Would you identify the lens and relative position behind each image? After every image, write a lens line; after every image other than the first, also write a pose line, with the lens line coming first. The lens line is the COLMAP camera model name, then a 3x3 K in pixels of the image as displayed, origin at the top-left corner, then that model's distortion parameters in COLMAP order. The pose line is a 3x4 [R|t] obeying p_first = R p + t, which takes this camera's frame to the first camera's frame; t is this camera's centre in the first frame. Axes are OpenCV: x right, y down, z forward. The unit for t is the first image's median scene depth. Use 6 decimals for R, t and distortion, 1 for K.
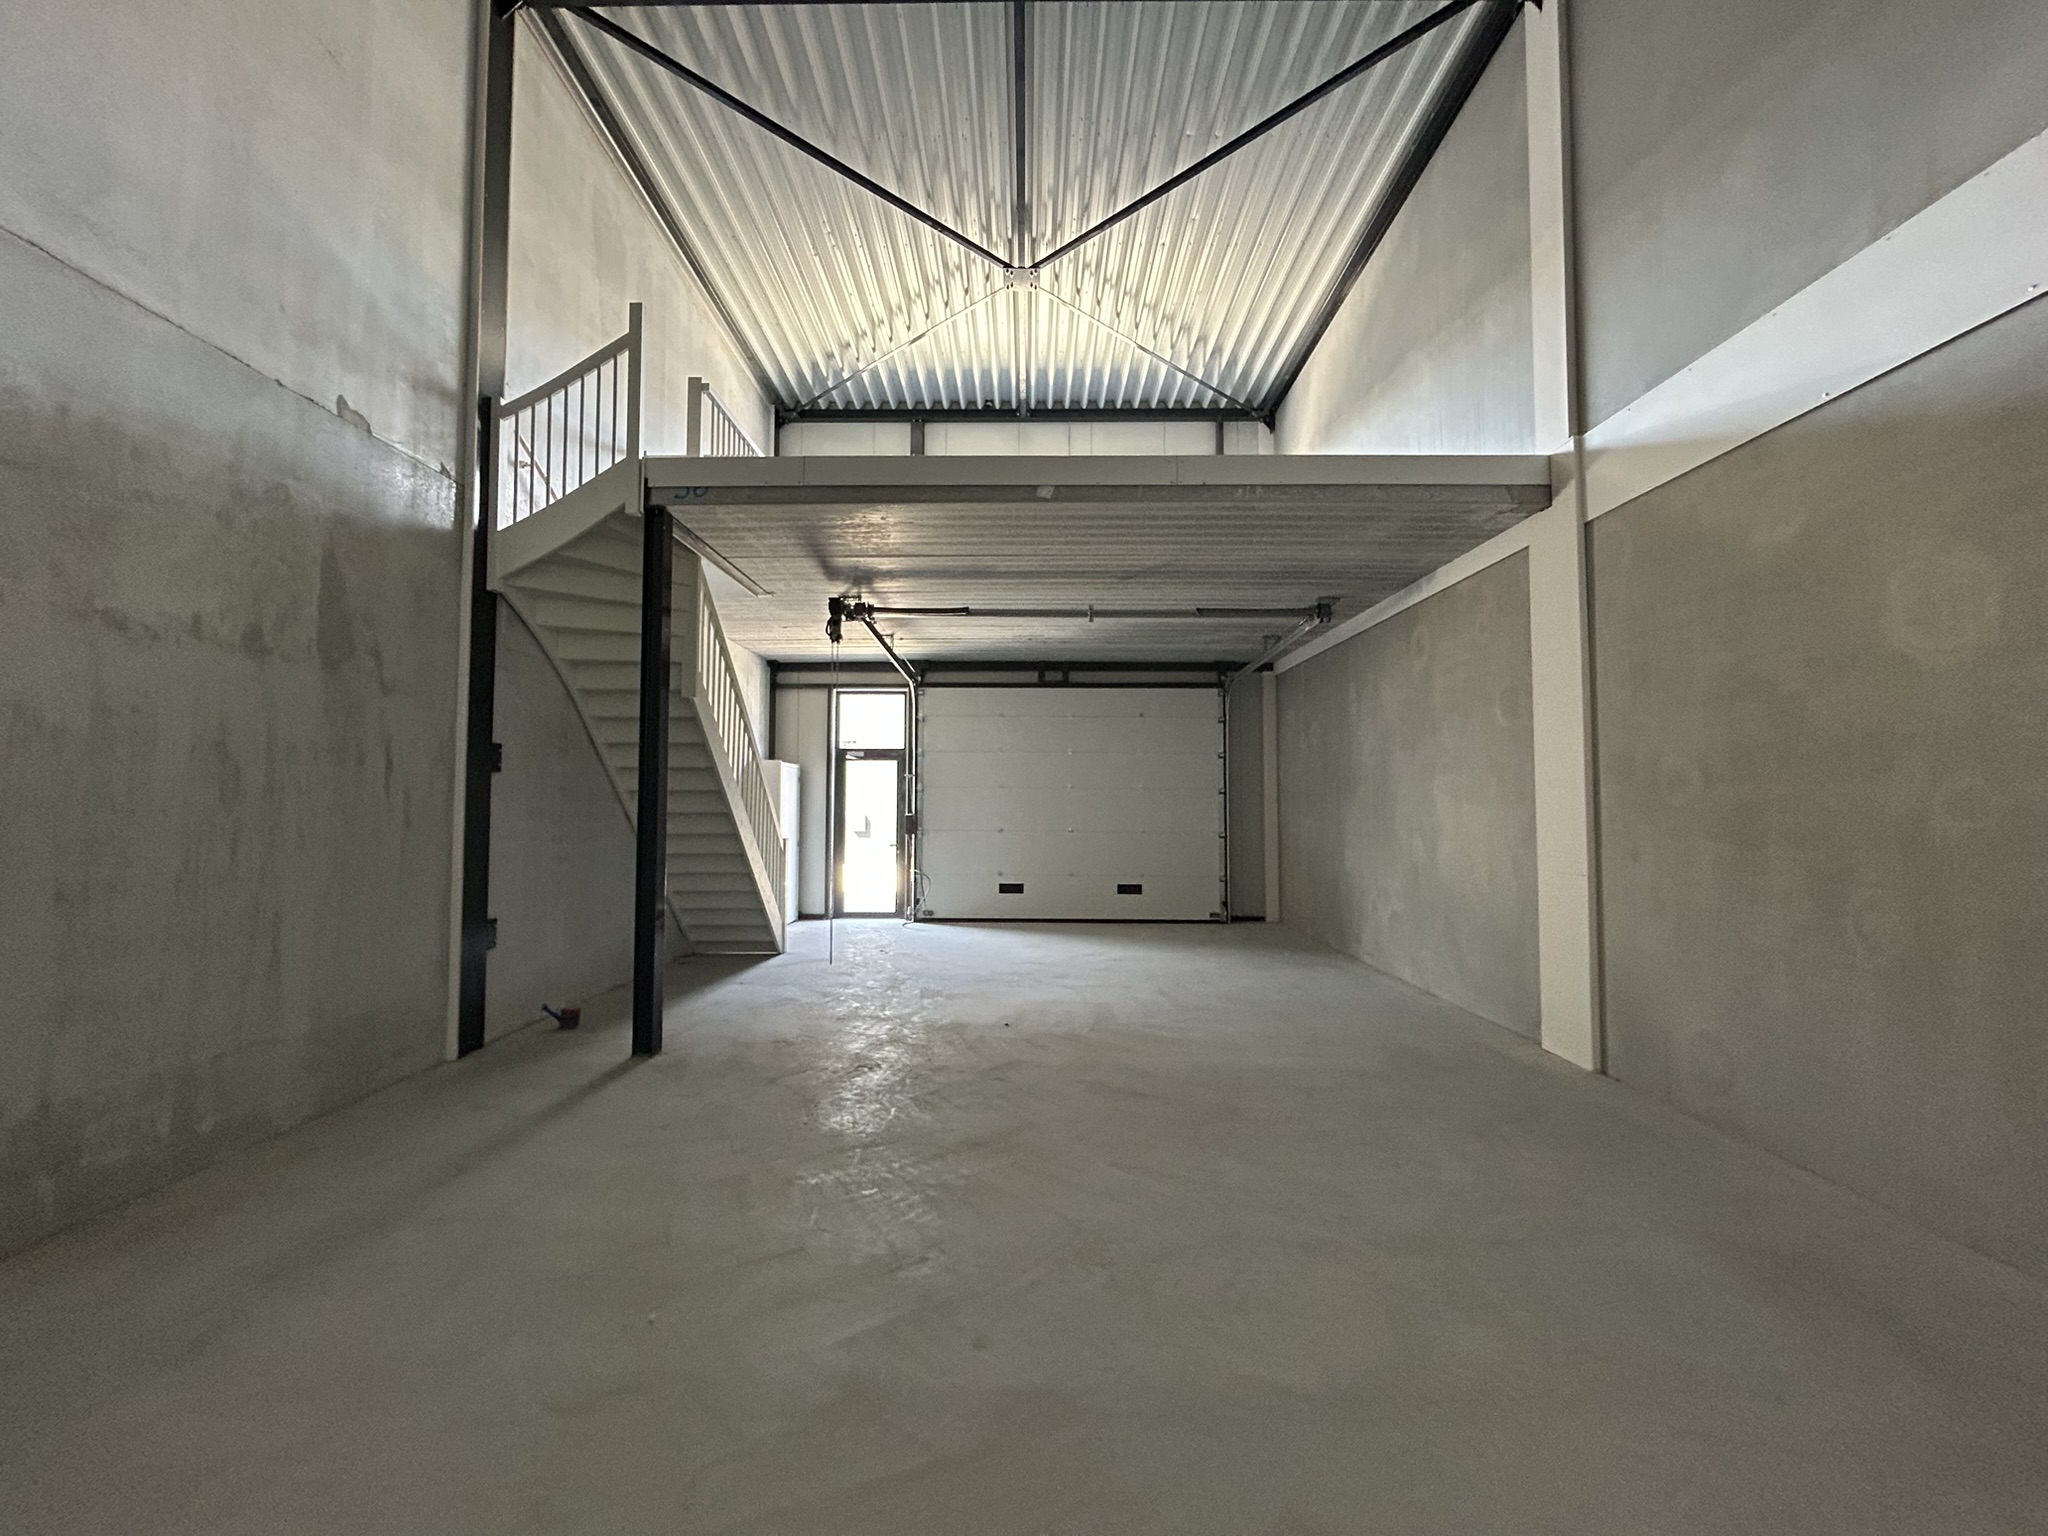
lens RADIAL K [[827.6, 0, 1017.7], [0, 827.6, 763.8], [0, 0, 1]] dist [-0.001659, 0.000703]
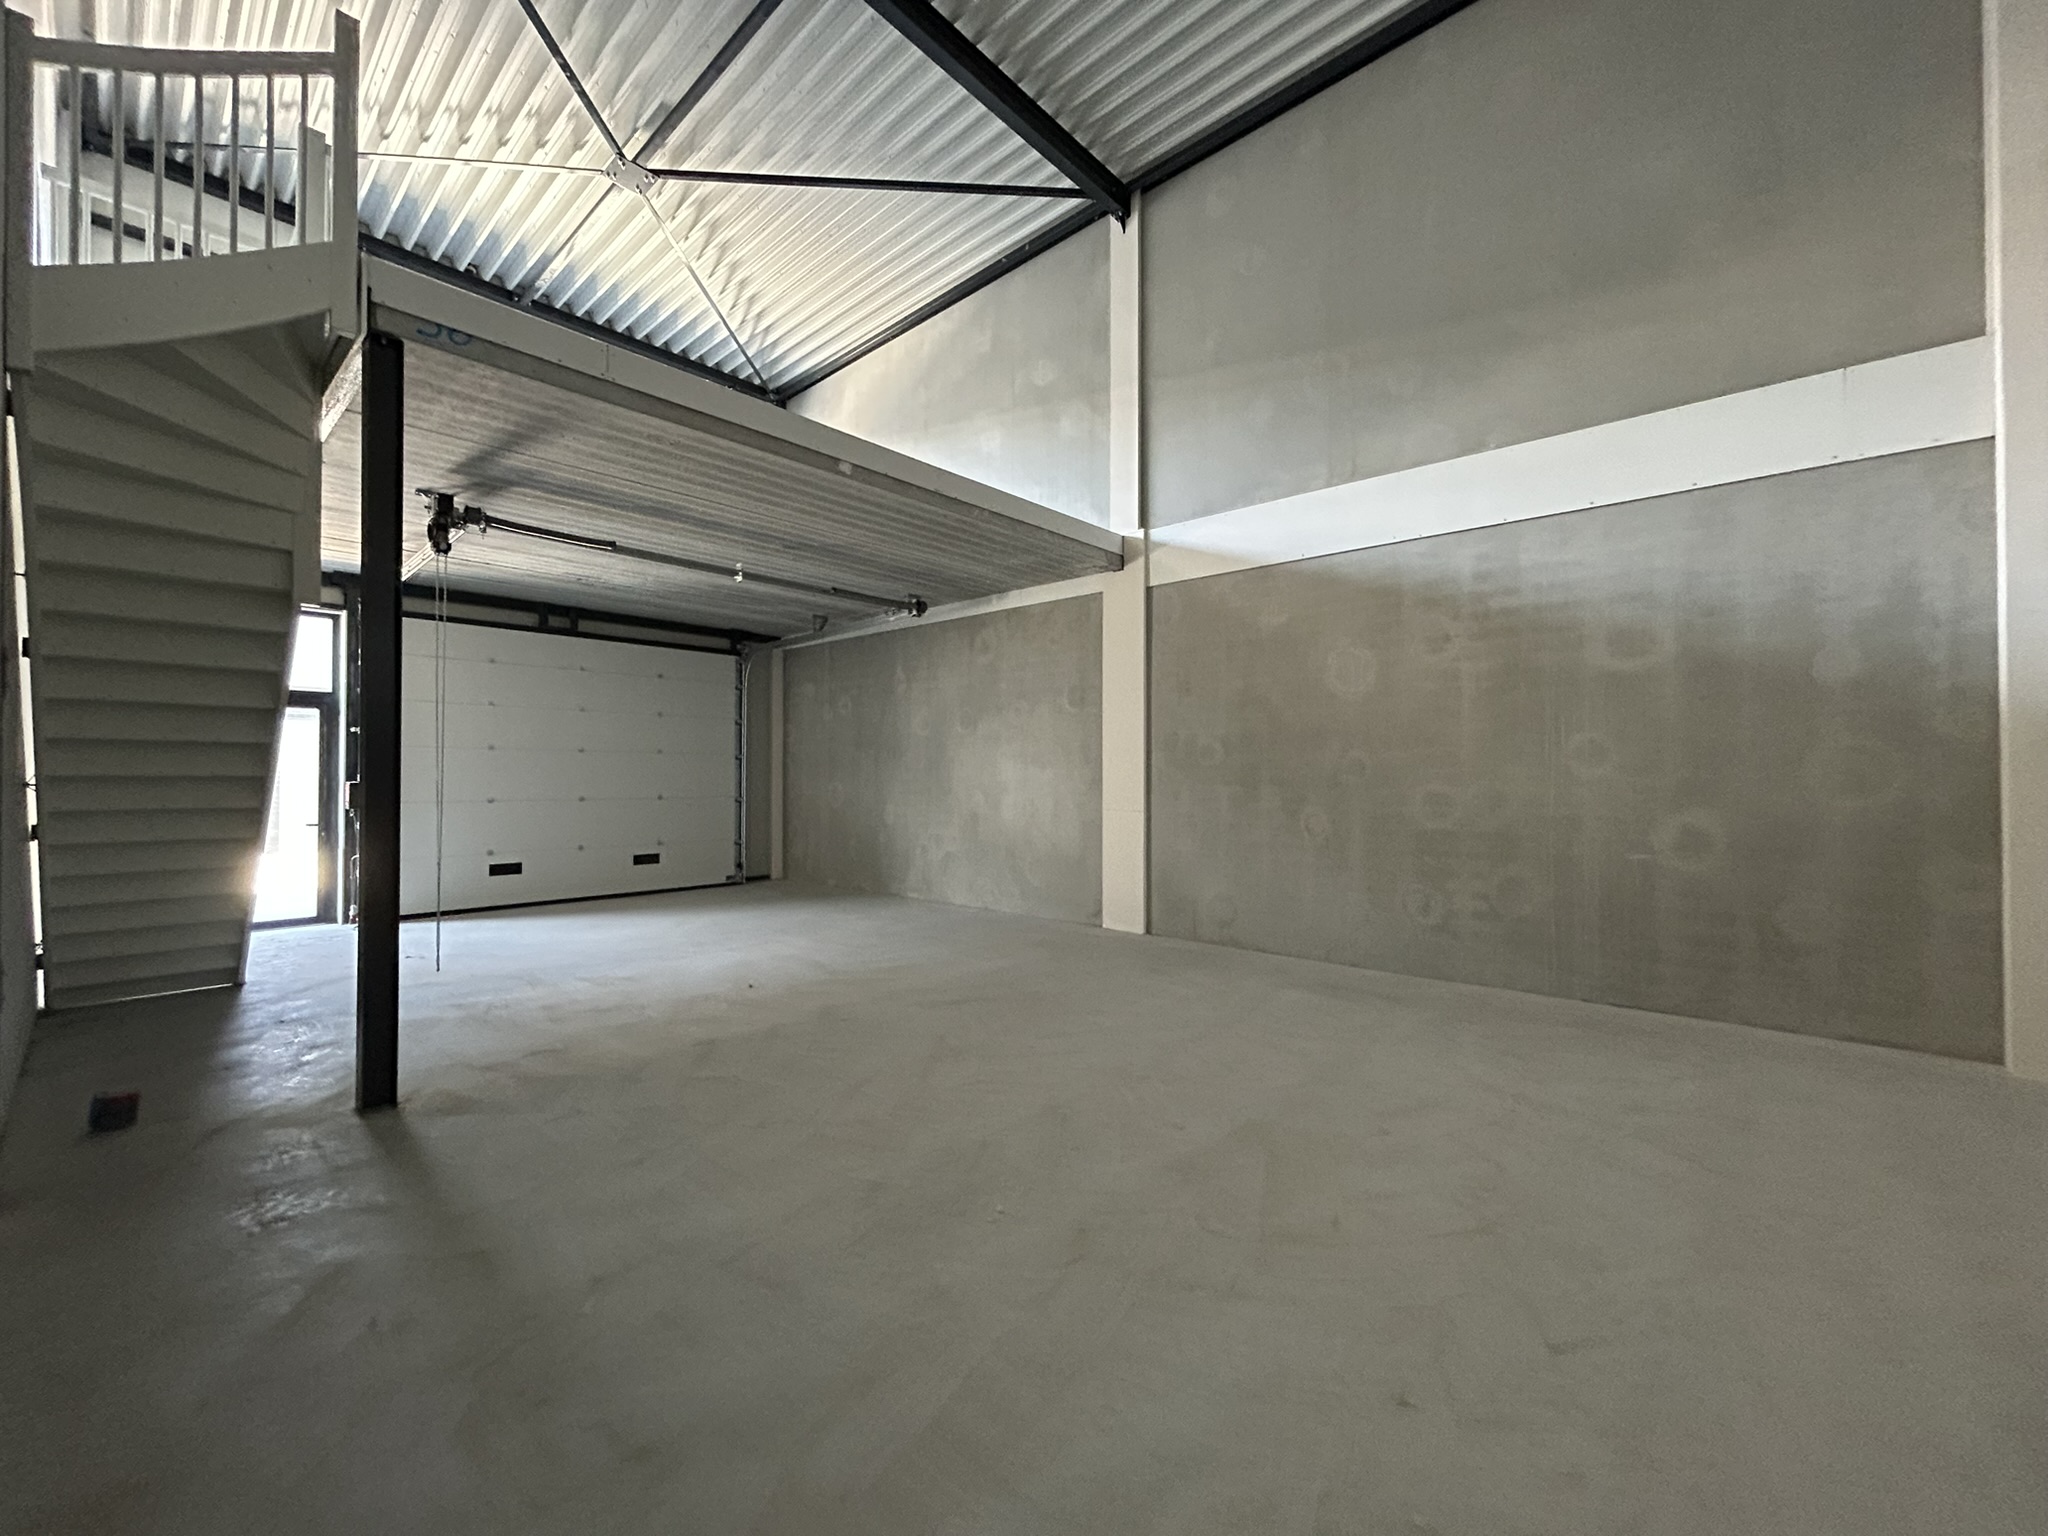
lens RADIAL K [[828.2, 0, 1020.1], [0, 828.2, 766.1], [0, 0, 1]] dist [-0.000461, 0.000229]
pose [[0.662421, 0.005227, 0.749114, -0.545472], [-0.033643, 0.999174, 0.022777, 0.017430], [-0.748376, -0.040290, 0.662050, 0.108015]]
